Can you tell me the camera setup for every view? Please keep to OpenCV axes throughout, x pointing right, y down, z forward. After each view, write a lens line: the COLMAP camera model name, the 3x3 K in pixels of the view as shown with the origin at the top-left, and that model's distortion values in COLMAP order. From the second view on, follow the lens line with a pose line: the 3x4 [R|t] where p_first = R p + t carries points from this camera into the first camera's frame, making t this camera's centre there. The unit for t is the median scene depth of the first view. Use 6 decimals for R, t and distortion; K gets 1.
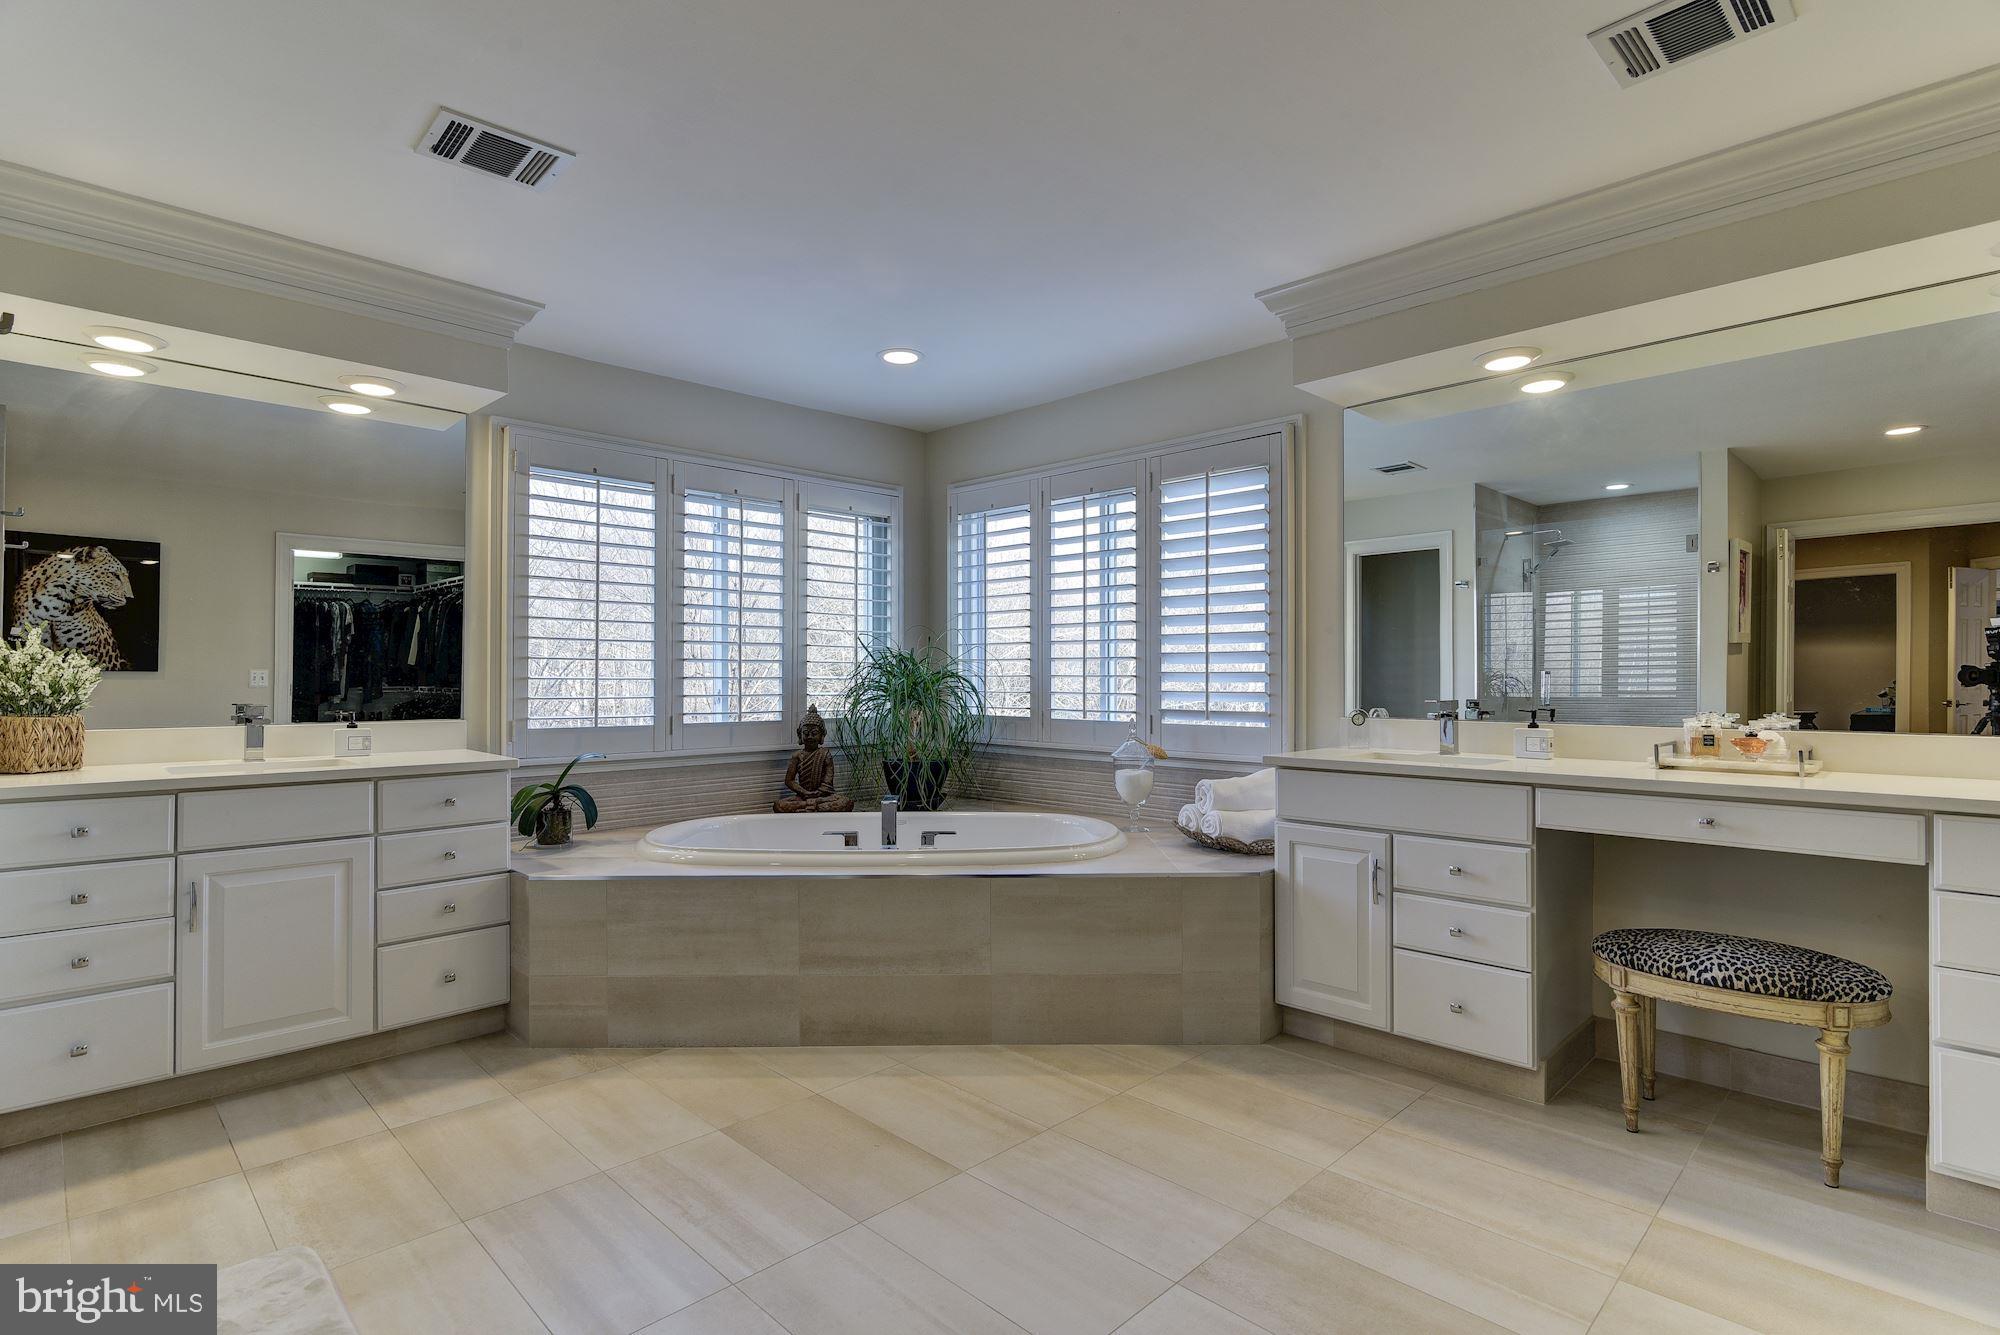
lens RADIAL K [[981.4, 0, 1019.0], [0, 981.4, 666.0], [0, 0, 1]] dist [-0.008445, -0.001847]
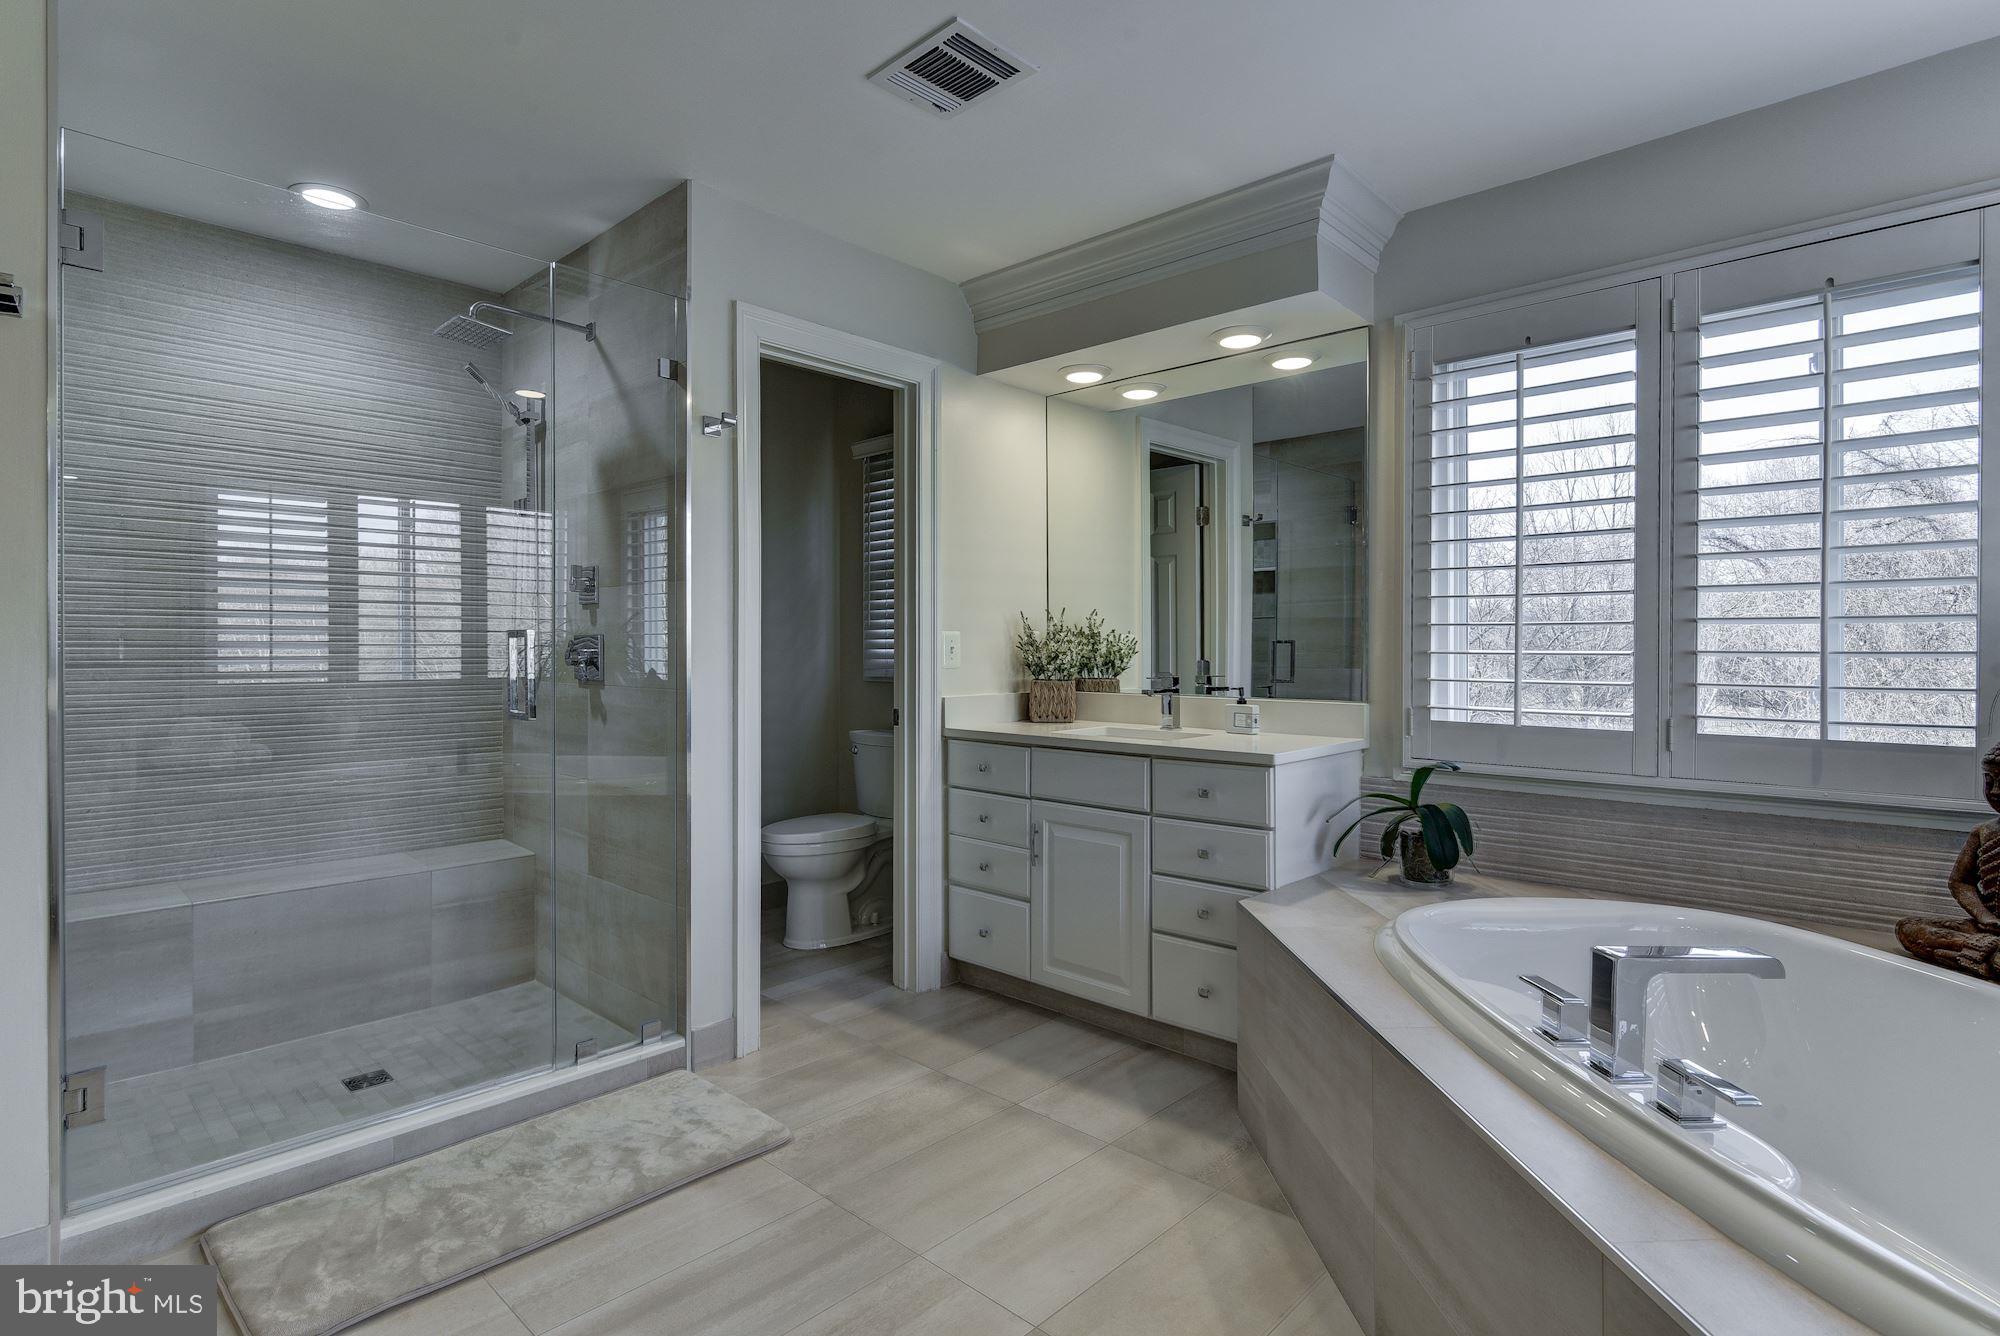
lens RADIAL K [[981.4, 0, 1017.4], [0, 981.4, 667.0], [0, 0, 1]] dist [-0.008445, -0.001847]
pose [[0.031027, 0.007777, -0.999488, 0.304588], [0.002401, 0.999966, 0.007856, 0.021324], [0.999516, -0.002644, 0.031007, 0.857449]]
